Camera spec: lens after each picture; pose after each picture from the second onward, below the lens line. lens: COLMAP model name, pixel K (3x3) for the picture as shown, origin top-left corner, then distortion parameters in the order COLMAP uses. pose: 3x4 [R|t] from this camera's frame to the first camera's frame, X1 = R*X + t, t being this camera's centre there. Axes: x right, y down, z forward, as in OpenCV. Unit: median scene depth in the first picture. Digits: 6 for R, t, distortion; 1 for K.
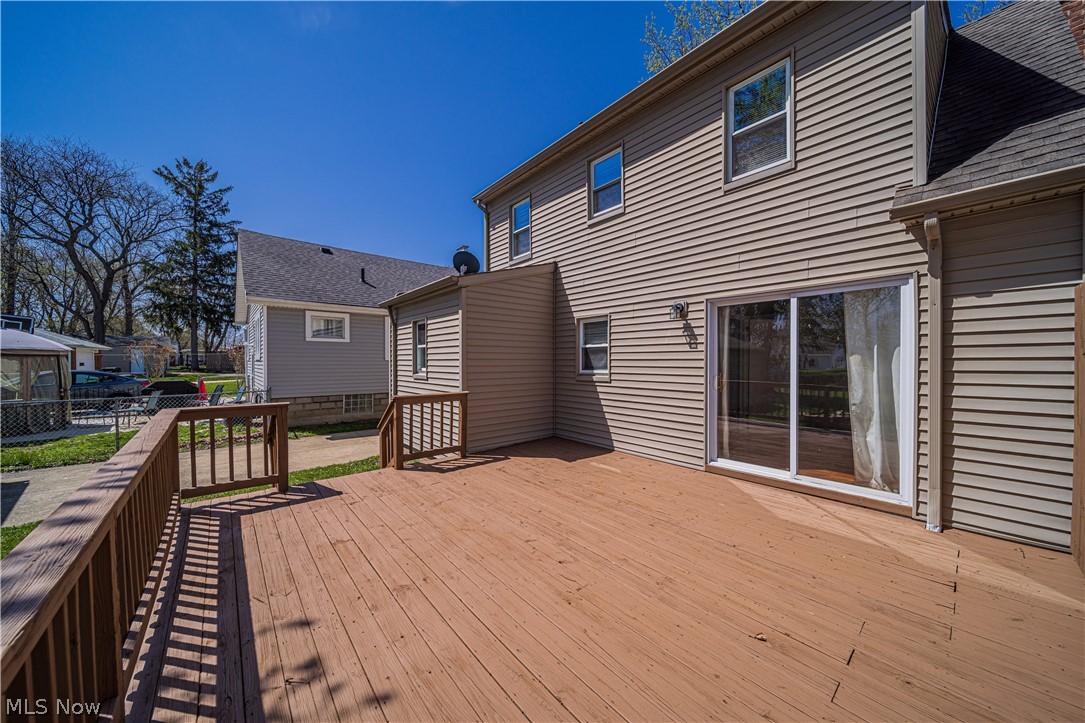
lens RADIAL K [[371.9, 0, 539.4], [0, 371.9, 363.3], [0, 0, 1]] dist [-0.025046, -0.000042]
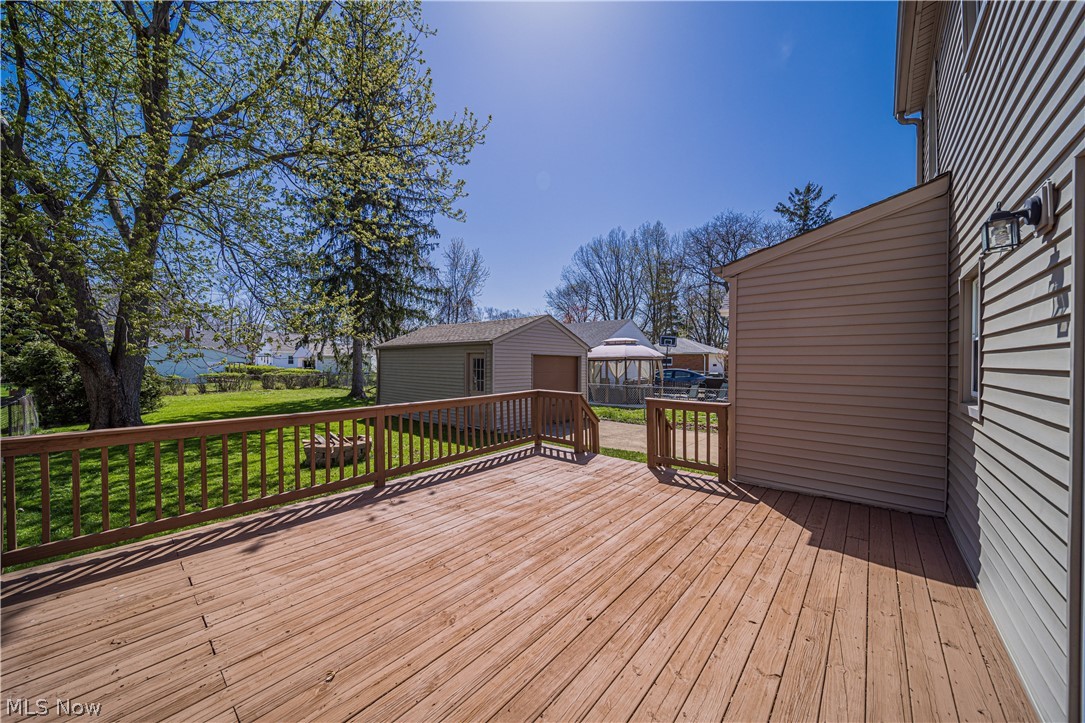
lens RADIAL K [[371.9, 0, 539.4], [0, 371.9, 363.3], [0, 0, 1]] dist [-0.025046, -0.000042]
pose [[0.139081, 0.002222, -0.990279, 0.584720], [-0.018012, 0.999838, -0.000287, 0.000919], [0.990117, 0.017877, 0.139098, 0.531247]]
